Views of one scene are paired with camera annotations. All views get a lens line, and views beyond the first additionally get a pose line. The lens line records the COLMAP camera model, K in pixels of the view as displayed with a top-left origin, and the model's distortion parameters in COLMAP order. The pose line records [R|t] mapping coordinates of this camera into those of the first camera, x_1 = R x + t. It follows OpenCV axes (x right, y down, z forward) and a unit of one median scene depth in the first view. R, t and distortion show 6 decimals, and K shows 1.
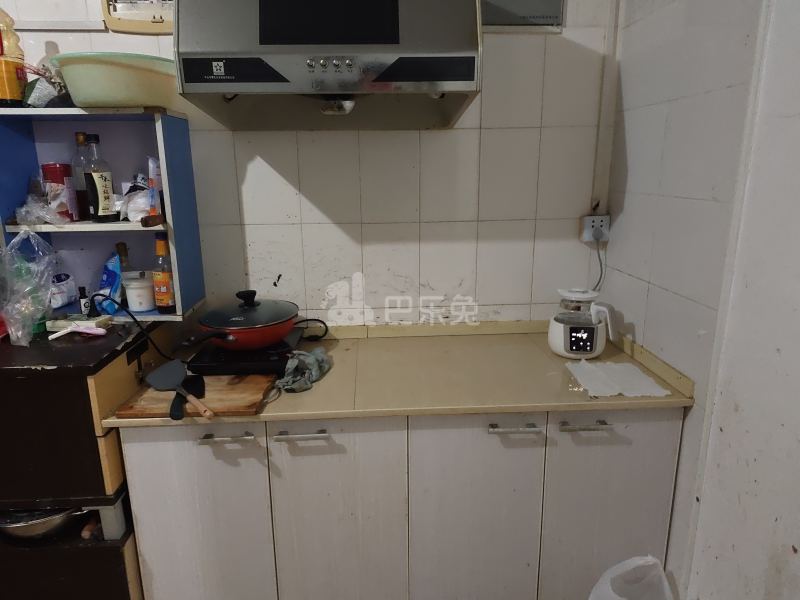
lens RADIAL K [[533.9, 0, 400.0], [0, 533.9, 300.0], [0, 0, 1]] dist [0.004310, -0.002841]
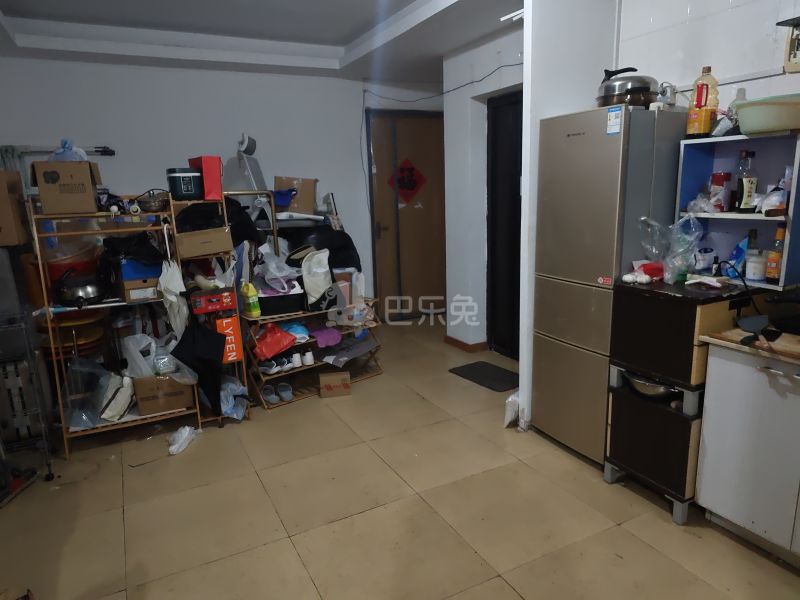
lens RADIAL K [[533.9, 0, 400.0], [0, 533.9, 300.0], [0, 0, 1]] dist [0.004310, -0.002841]
pose [[0.407367, 0.188871, -0.893521, 0.399972], [-0.193895, 0.973963, 0.117476, 0.092055], [0.892444, 0.125394, 0.433381, -0.411779]]
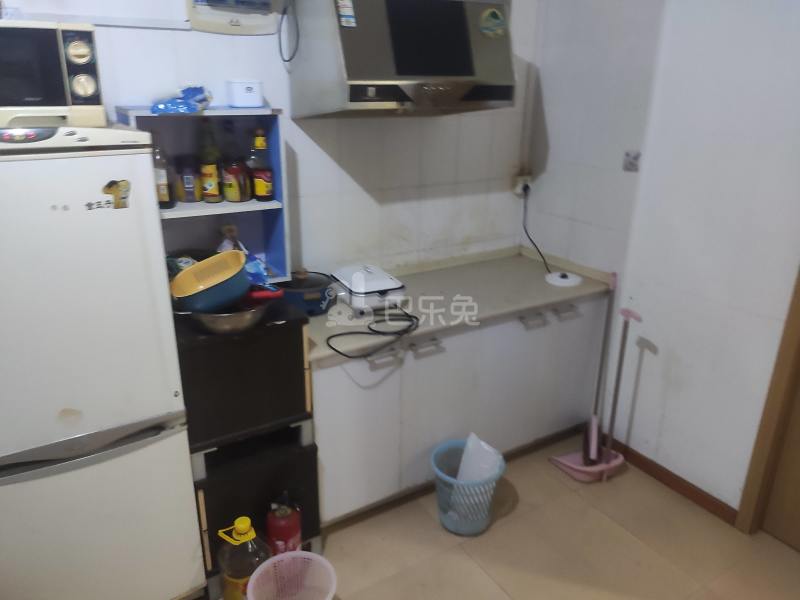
lens RADIAL K [[627.6, 0, 400.0], [0, 627.6, 300.0], [0, 0, 1]] dist [-0.004318, -0.000139]
pose [[0.872045, -0.142397, 0.468252, -0.908630], [0.096496, 0.987983, 0.120740, -0.069599], [-0.479818, -0.060106, 0.875307, -0.408794]]
